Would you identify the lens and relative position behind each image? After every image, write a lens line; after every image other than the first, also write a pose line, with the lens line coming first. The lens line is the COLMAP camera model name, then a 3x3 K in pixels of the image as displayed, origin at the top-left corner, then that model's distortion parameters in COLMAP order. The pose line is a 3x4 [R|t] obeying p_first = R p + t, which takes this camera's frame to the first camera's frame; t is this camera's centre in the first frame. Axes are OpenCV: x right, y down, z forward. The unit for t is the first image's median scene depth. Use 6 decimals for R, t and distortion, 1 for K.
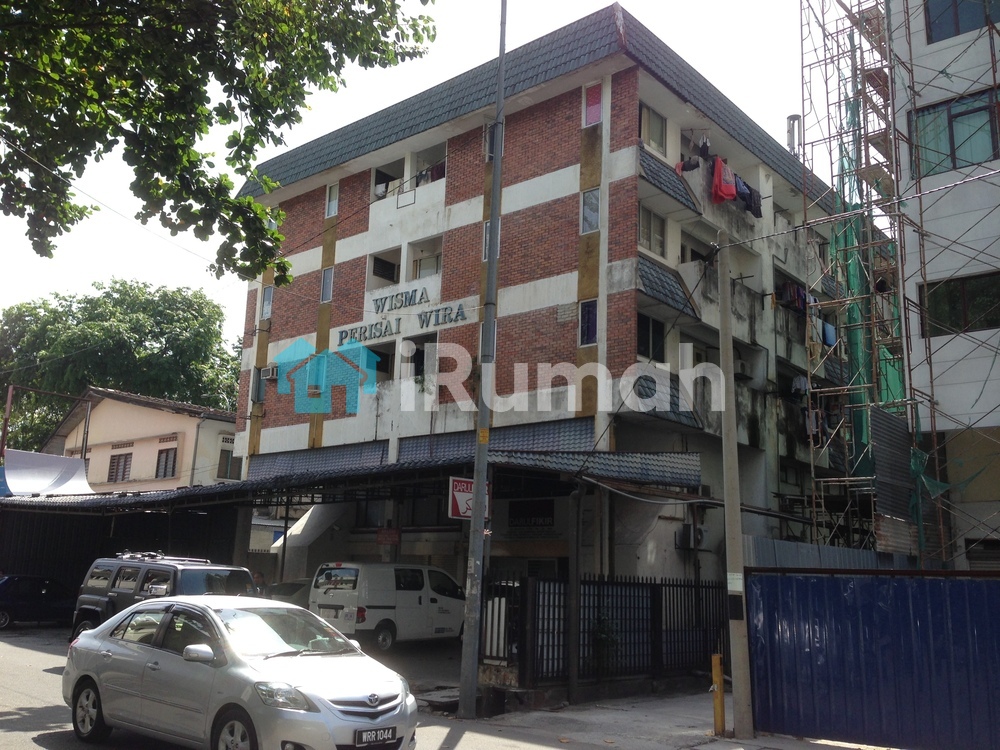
lens RADIAL K [[935.1, 0, 499.7], [0, 935.1, 373.9], [0, 0, 1]] dist [0.024275, 0.000000]
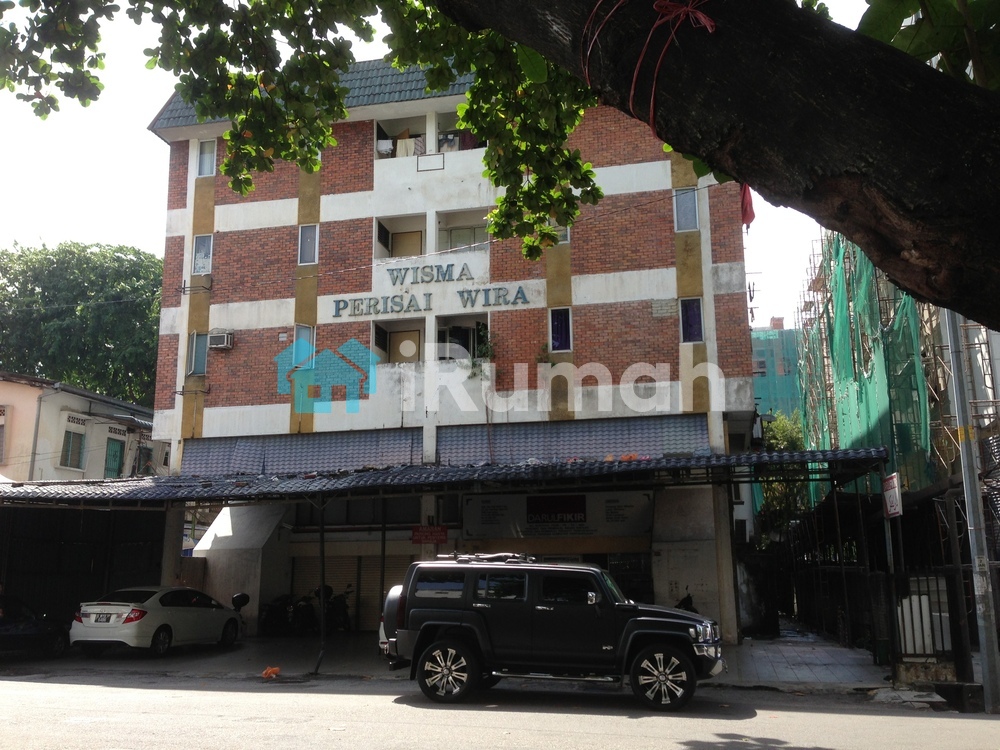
lens RADIAL K [[935.1, 0, 500.3], [0, 935.1, 374.8], [0, 0, 1]] dist [0.024275, 0.000000]
pose [[0.884842, 0.064007, 0.461474, -0.463764], [-0.067386, 0.997685, -0.009171, 0.022630], [-0.460992, -0.022982, 0.887107, 0.167683]]
